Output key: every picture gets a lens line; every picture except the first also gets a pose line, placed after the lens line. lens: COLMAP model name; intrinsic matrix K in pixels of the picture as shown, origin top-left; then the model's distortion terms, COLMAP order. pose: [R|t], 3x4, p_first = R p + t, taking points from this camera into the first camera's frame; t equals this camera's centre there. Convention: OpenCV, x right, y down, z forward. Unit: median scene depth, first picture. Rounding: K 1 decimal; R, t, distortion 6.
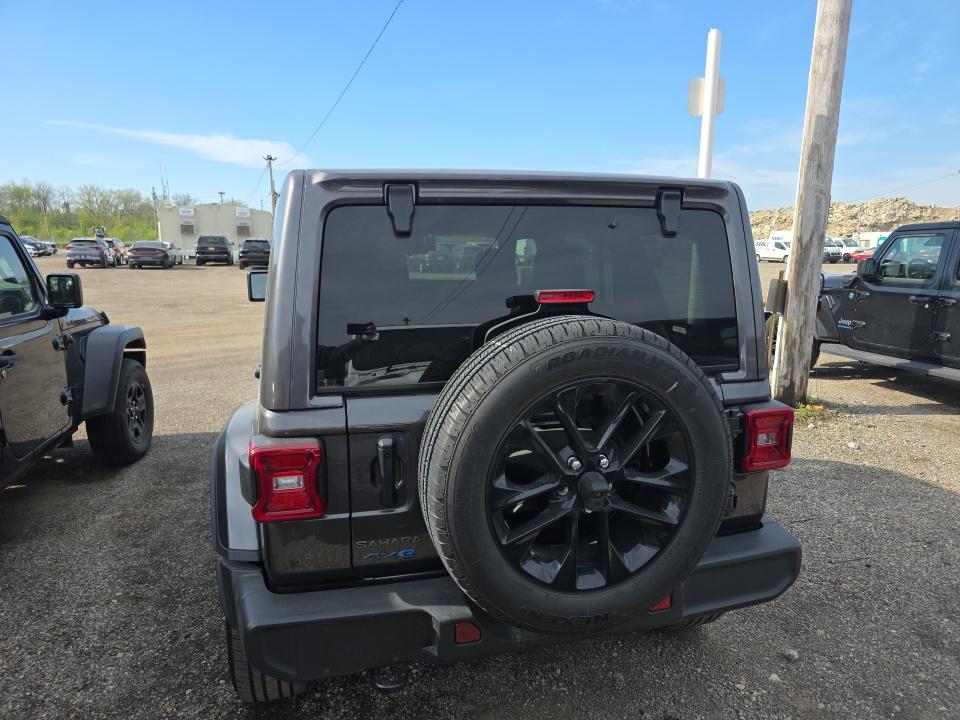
lens RADIAL K [[656.7, 0, 480.0], [0, 656.7, 360.0], [0, 0, 1]] dist [0.016093, -0.000933]
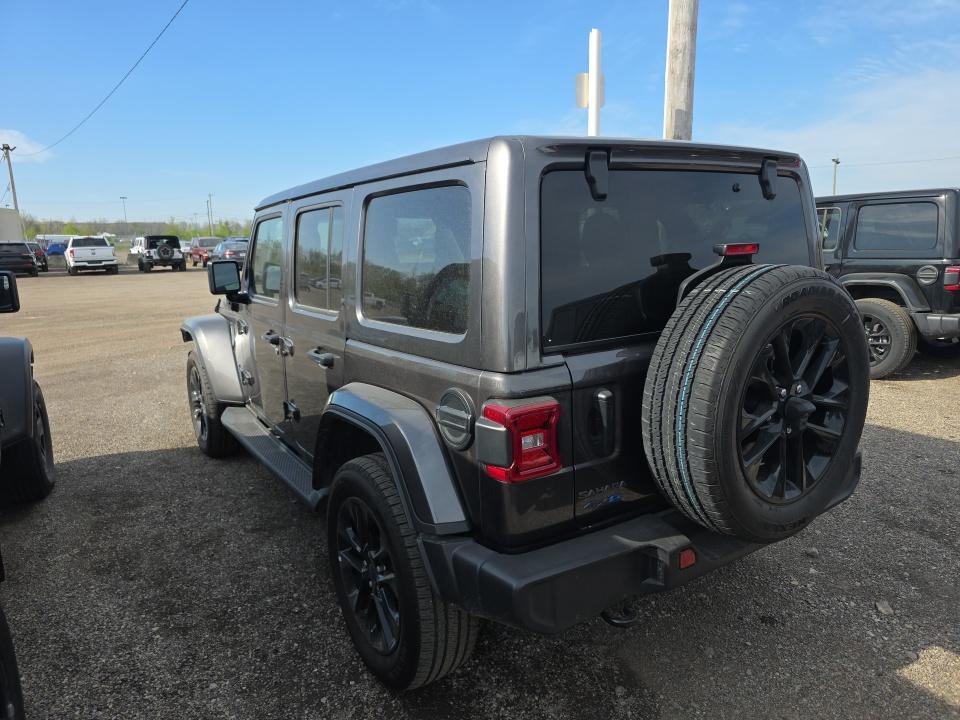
lens RADIAL K [[654.7, 0, 478.9], [0, 654.7, 356.4], [0, 0, 1]] dist [0.027677, -0.003438]
pose [[0.948418, -0.086286, 0.305055, -0.650845], [0.085822, 0.996198, 0.014957, 0.031707], [-0.305186, 0.011995, 0.952217, 0.054721]]
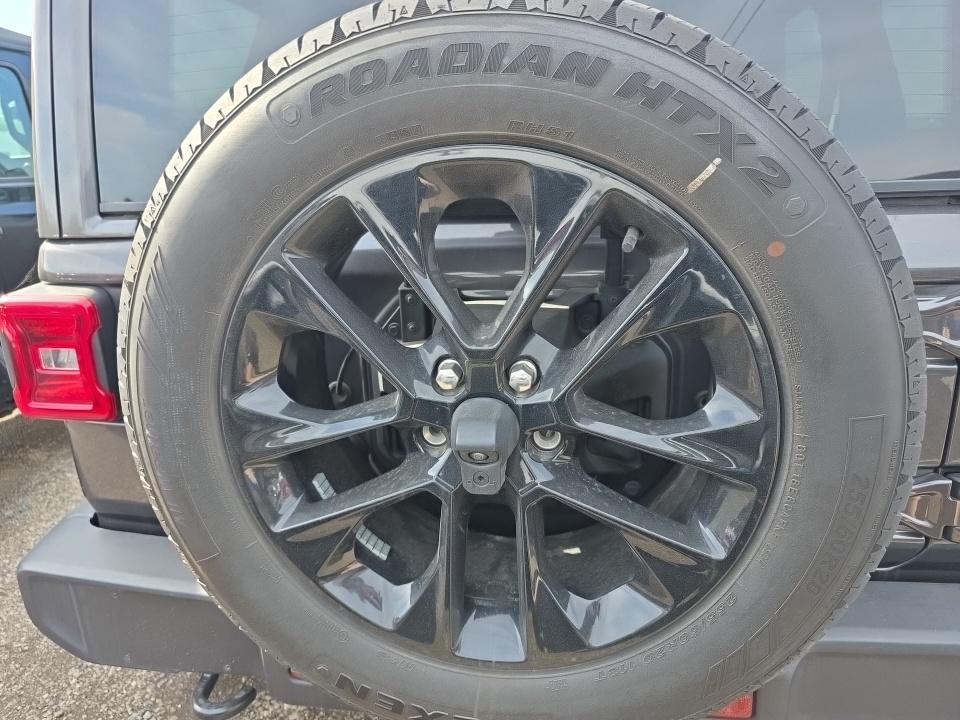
lens RADIAL K [[656.7, 0, 480.0], [0, 656.7, 360.0], [0, 0, 1]] dist [0.016093, -0.000933]
pose [[0.911031, 0.091645, -0.402024, 0.301998], [-0.040095, 0.990057, 0.134832, 0.085261], [0.410383, -0.106717, 0.905647, 0.585991]]
